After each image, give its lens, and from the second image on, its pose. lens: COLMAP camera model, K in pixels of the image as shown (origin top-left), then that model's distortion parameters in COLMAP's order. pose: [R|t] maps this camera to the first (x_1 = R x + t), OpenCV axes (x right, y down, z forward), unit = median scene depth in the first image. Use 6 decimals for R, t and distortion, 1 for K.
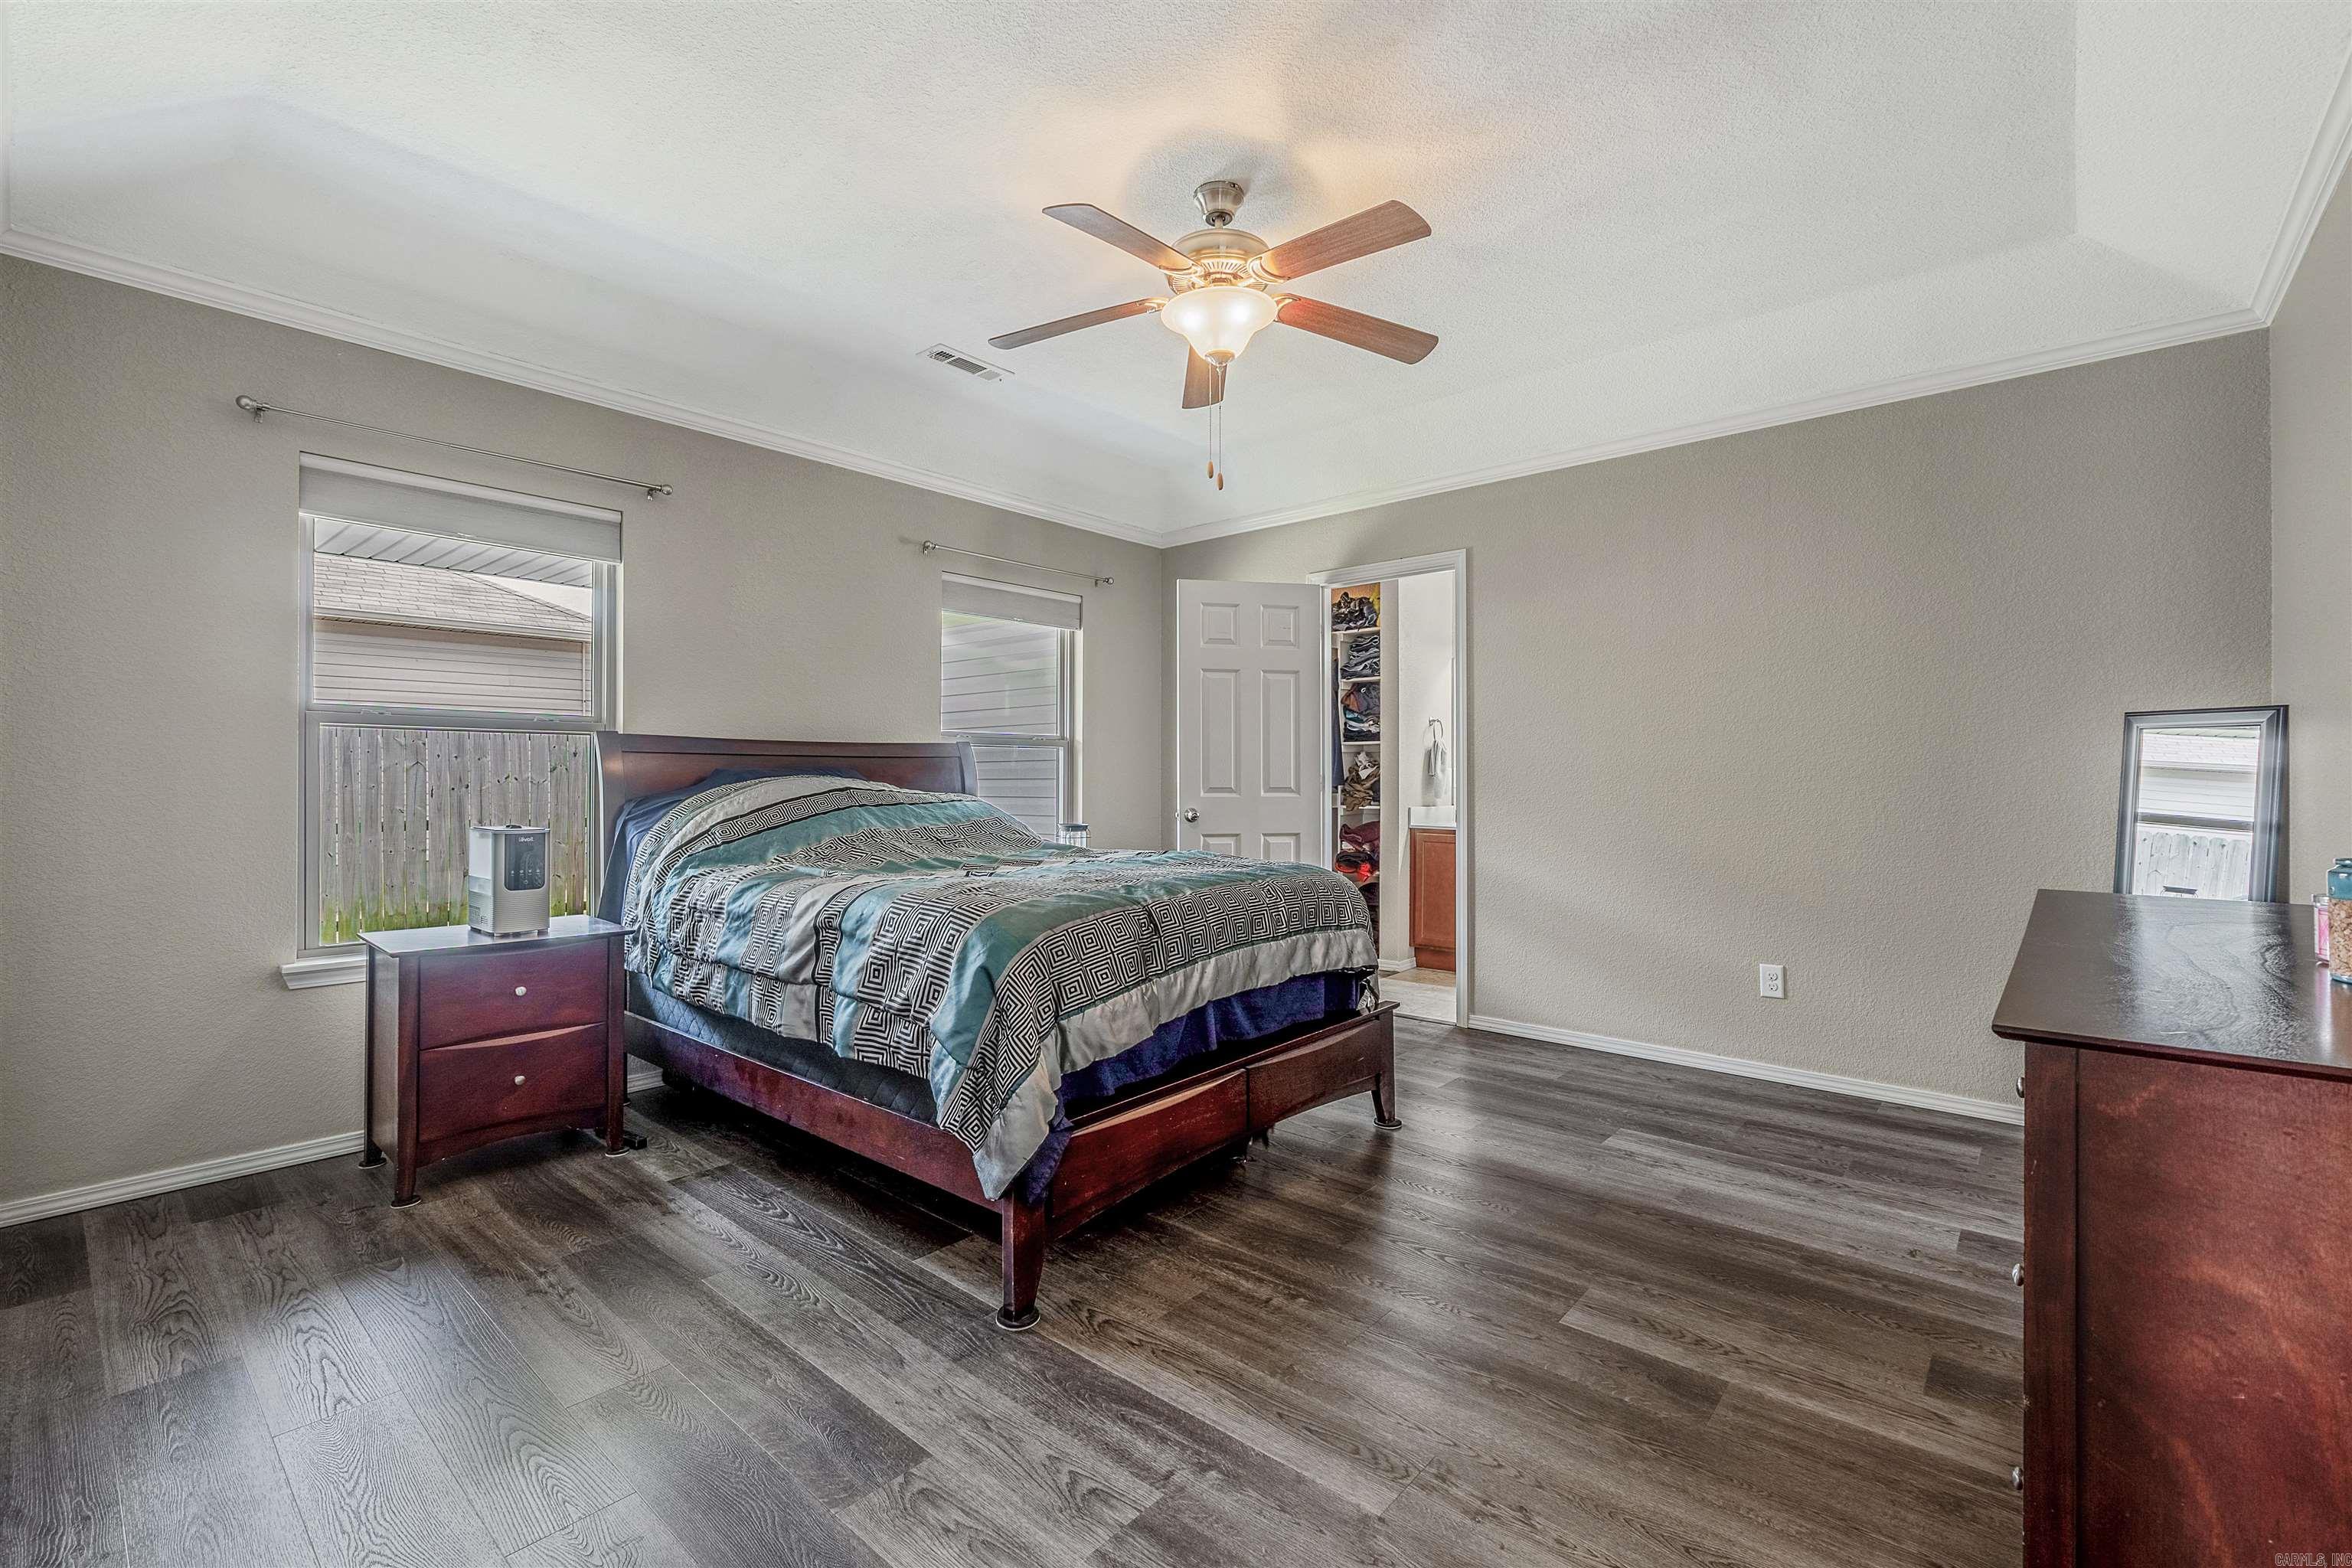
lens RADIAL K [[1018.5, 0, 1173.8], [0, 1018.5, 786.9], [0, 0, 1]] dist [-0.008063, 0.000375]
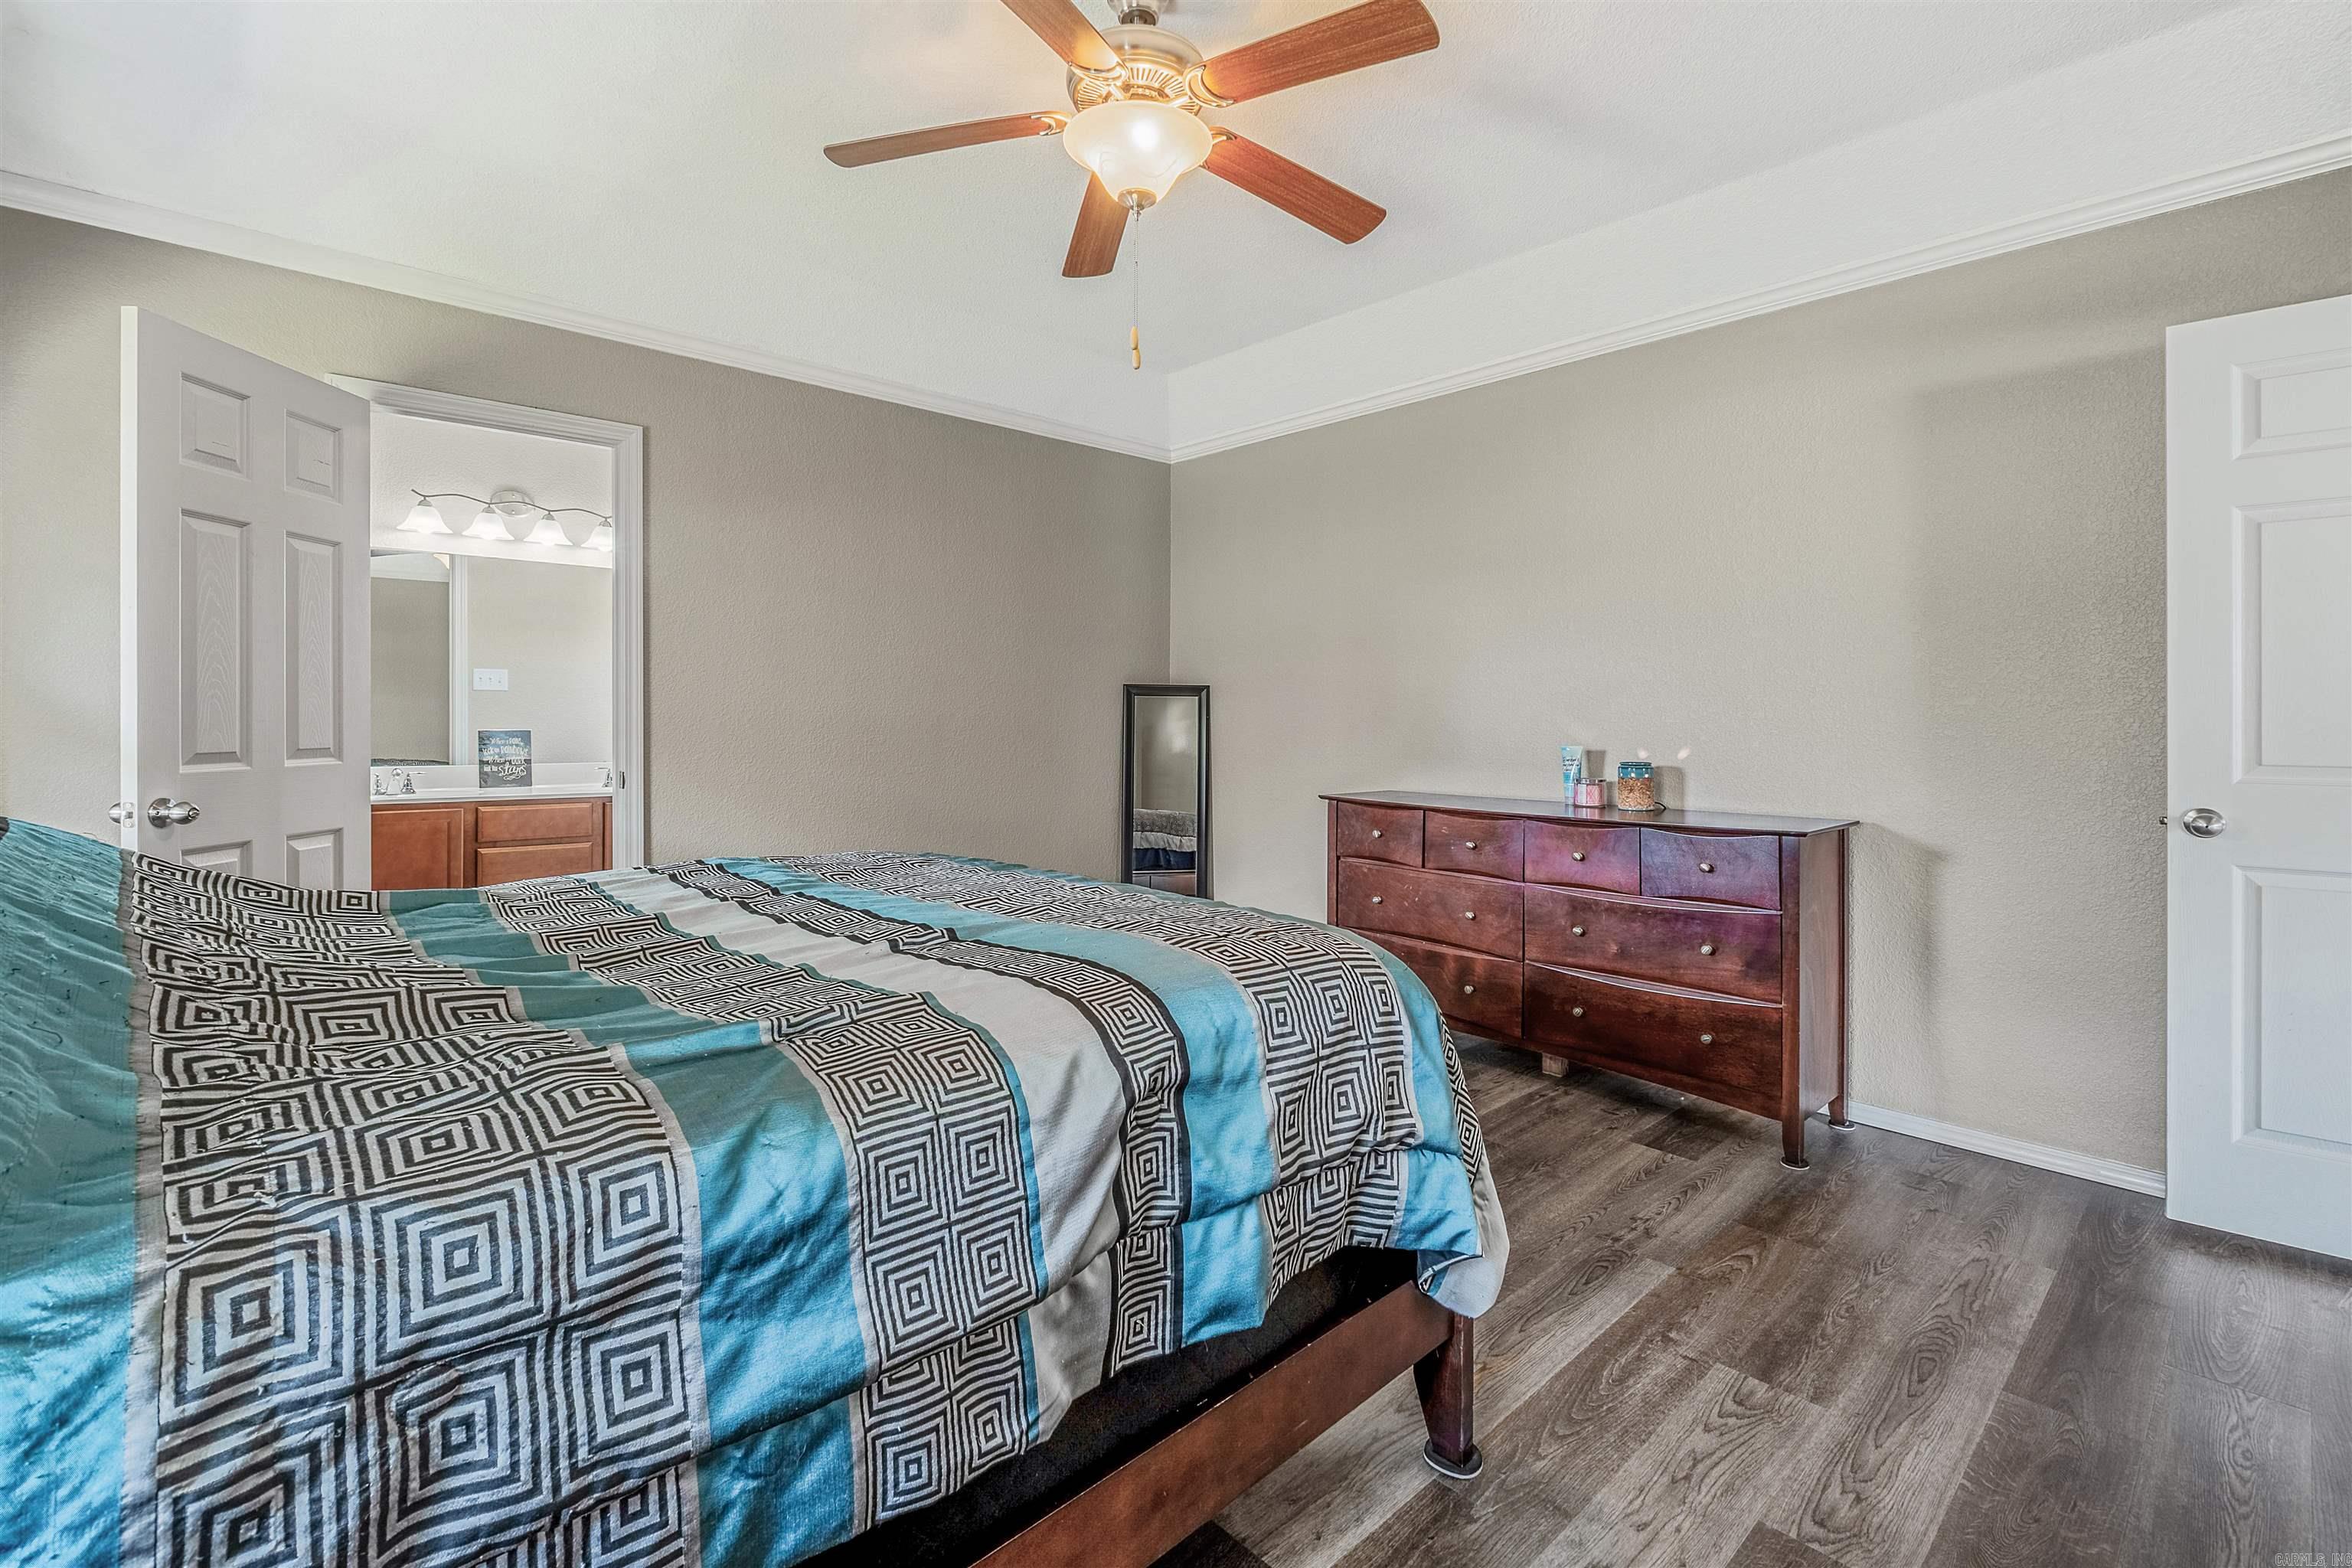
lens RADIAL K [[1048.1, 0, 1164.2], [0, 1048.1, 718.4], [0, 0, 1]] dist [0.001120, -0.000106]
pose [[0.110140, -0.005200, 0.993902, -0.736159], [0.006081, 0.999971, 0.004557, -0.028420], [-0.993897, 0.005542, 0.110169, 0.866065]]
